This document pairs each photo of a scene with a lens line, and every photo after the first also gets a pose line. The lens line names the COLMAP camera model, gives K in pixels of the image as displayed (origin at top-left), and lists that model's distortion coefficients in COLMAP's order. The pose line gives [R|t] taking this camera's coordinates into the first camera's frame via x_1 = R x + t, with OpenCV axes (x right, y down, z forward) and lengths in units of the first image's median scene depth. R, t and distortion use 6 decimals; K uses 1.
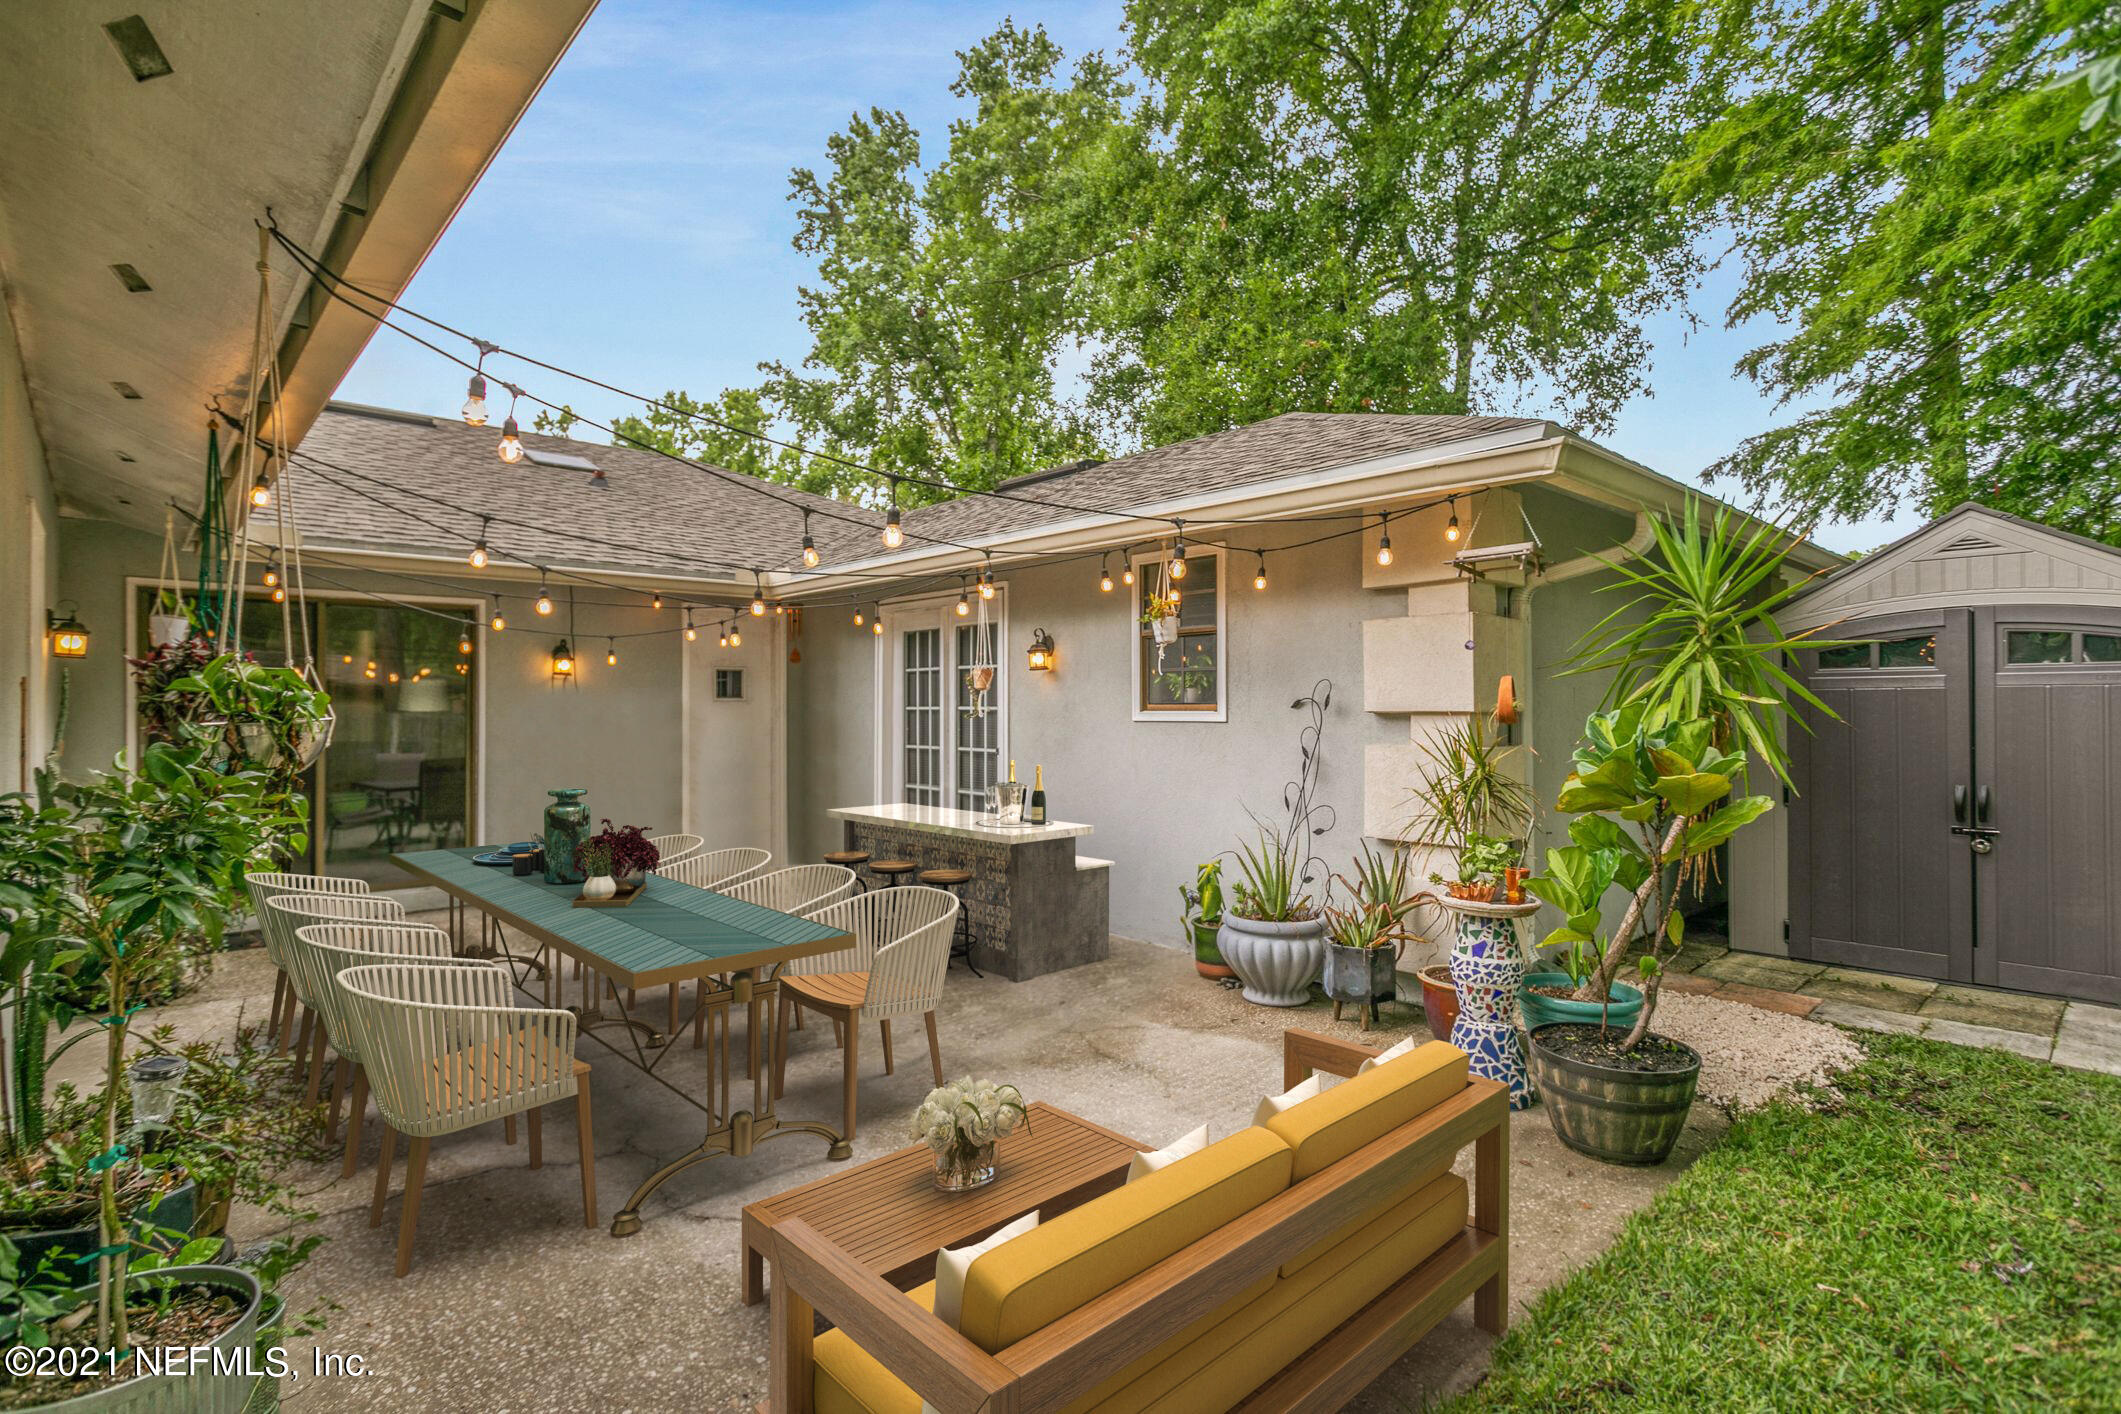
lens RADIAL K [[1002.1, 0, 1067.6], [0, 1002.1, 729.4], [0, 0, 1]] dist [-0.003798, -0.000350]
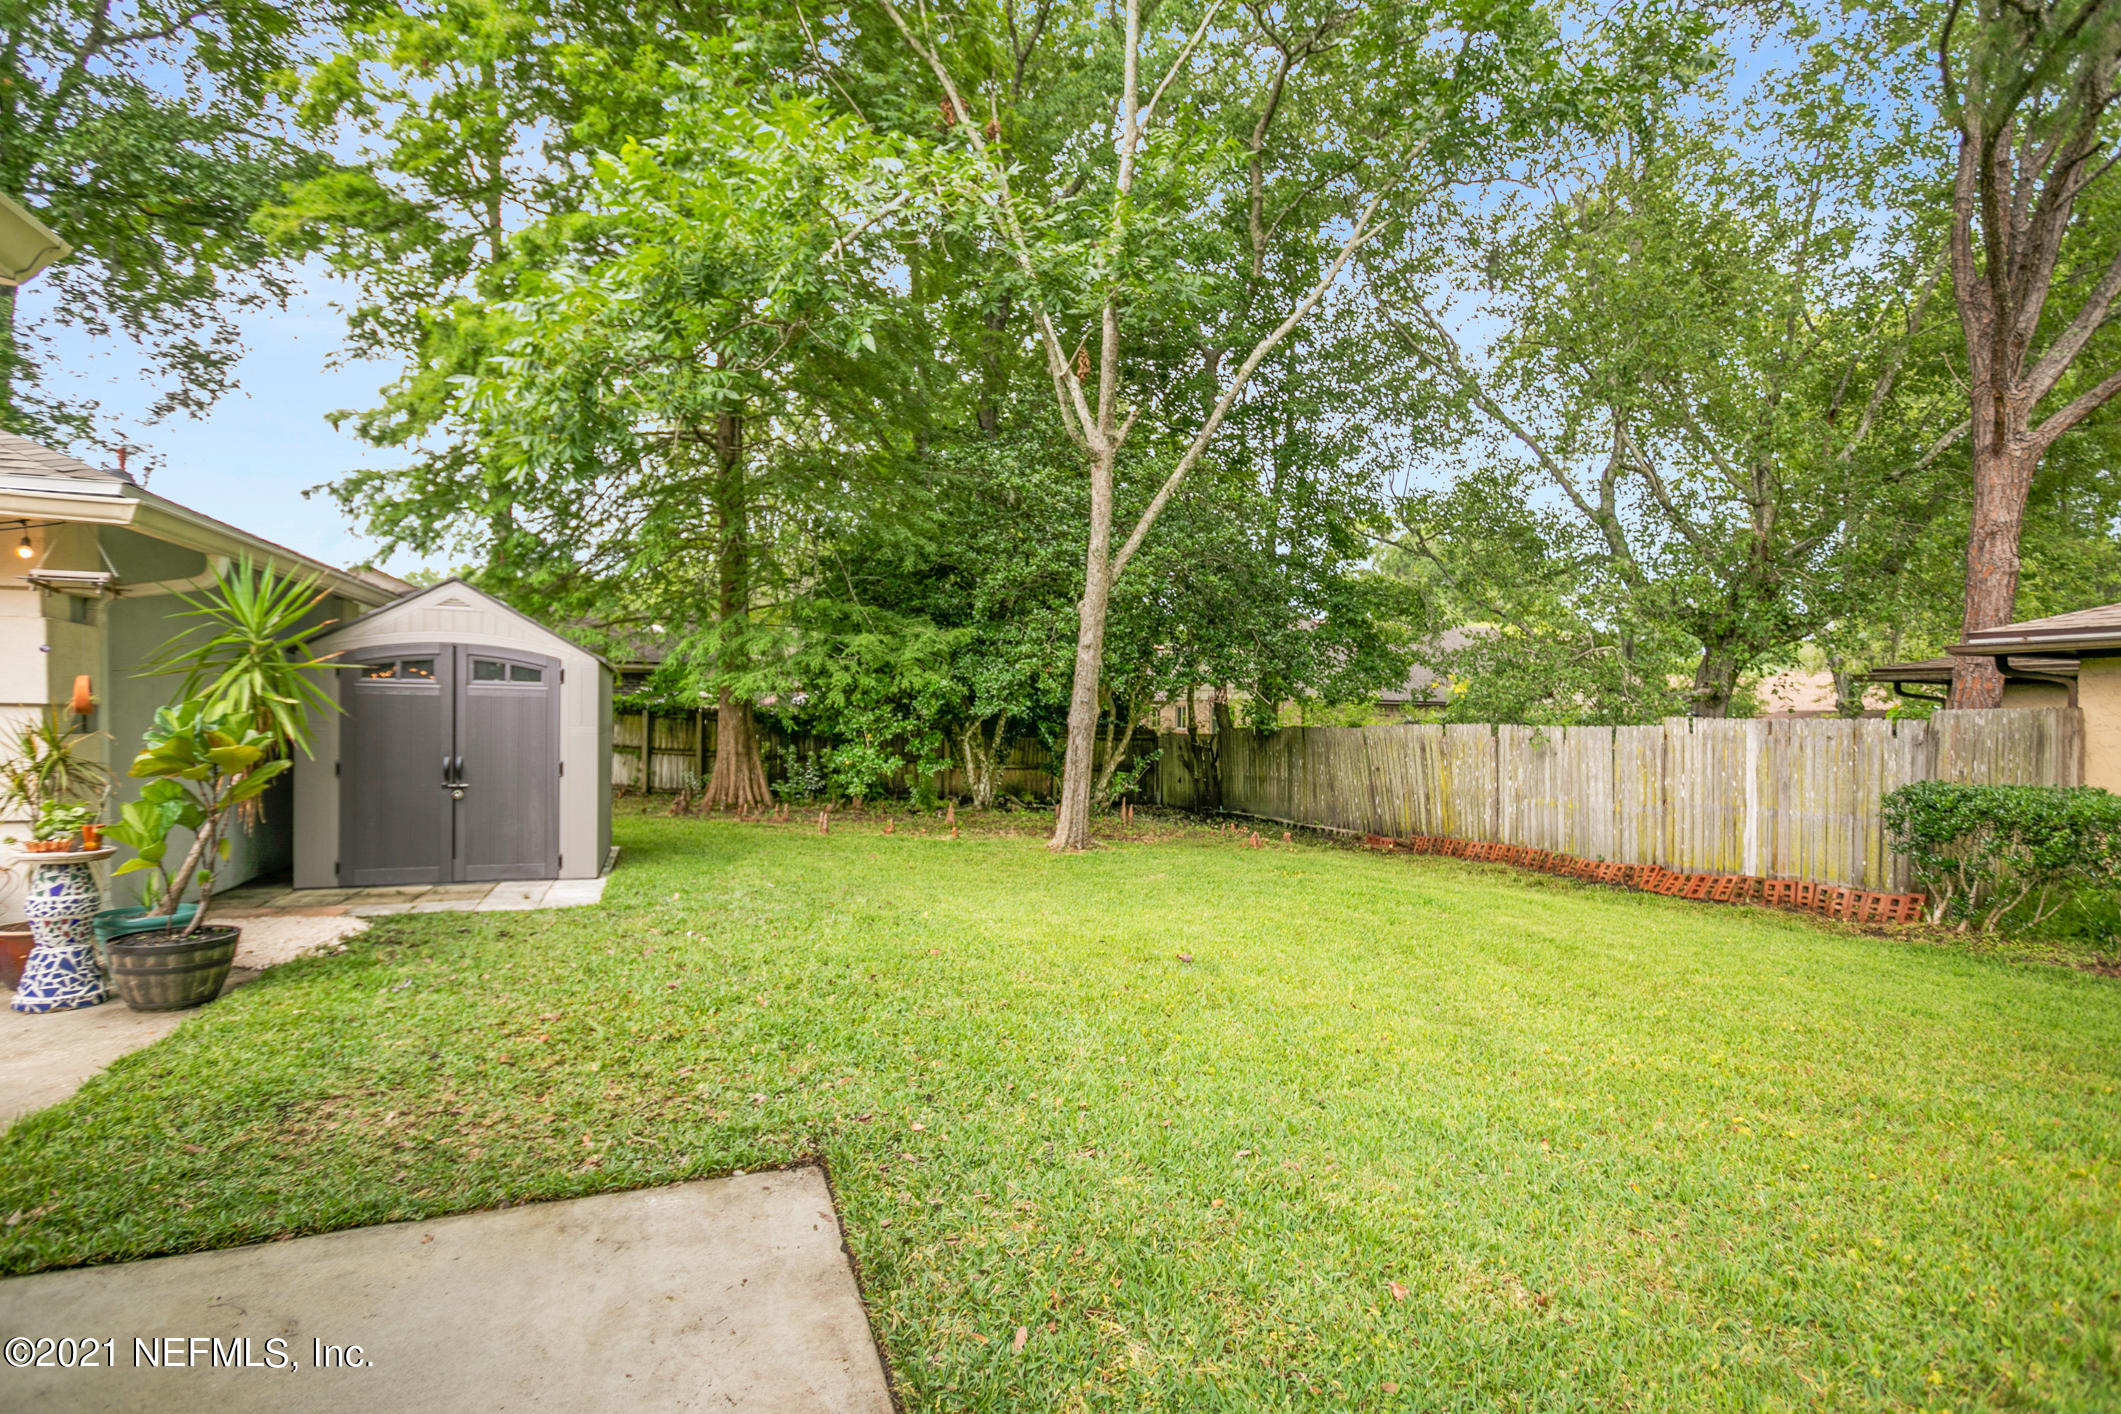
lens RADIAL K [[1047.3, 0, 1061.3], [0, 1047.3, 722.6], [0, 0, 1]] dist [0.001705, 0.001672]
pose [[0.389231, 0.003494, 0.921133, -0.290087], [0.000849, 0.999991, -0.004152, 0.011572], [-0.921140, 0.002398, 0.389225, -0.626308]]
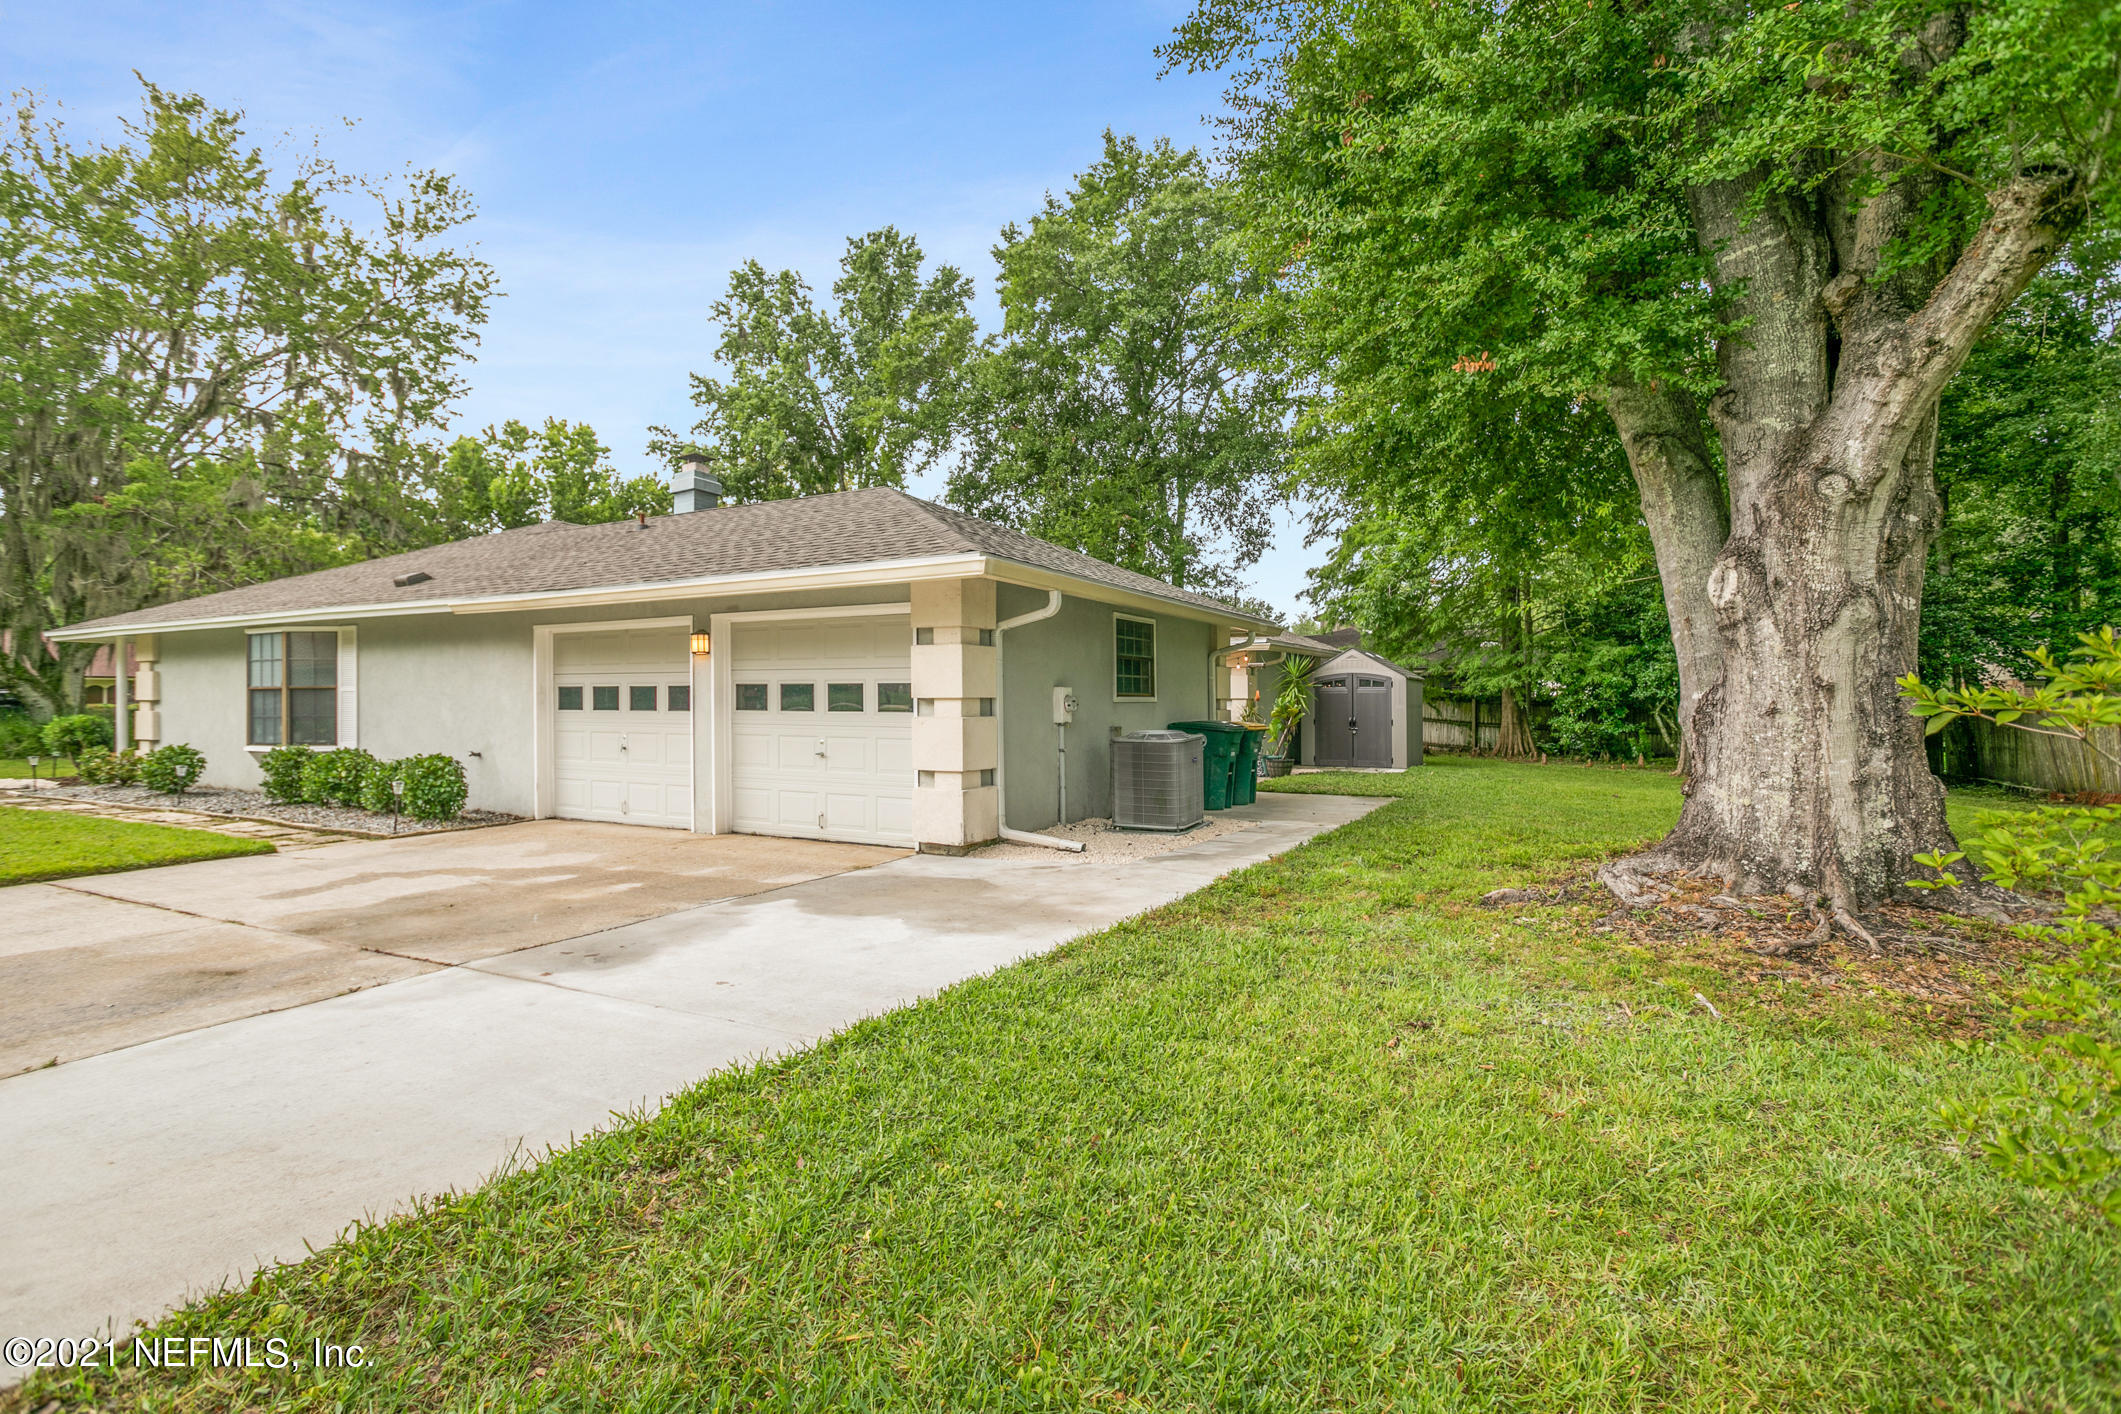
lens RADIAL K [[1002.1, 0, 1067.6], [0, 1002.1, 729.4], [0, 0, 1]] dist [-0.003798, -0.000350]
pose [[0.943732, -0.007657, 0.330621, -1.853778], [0.005152, 0.999951, 0.008453, 0.080269], [-0.330670, -0.006274, 0.943726, -2.968181]]
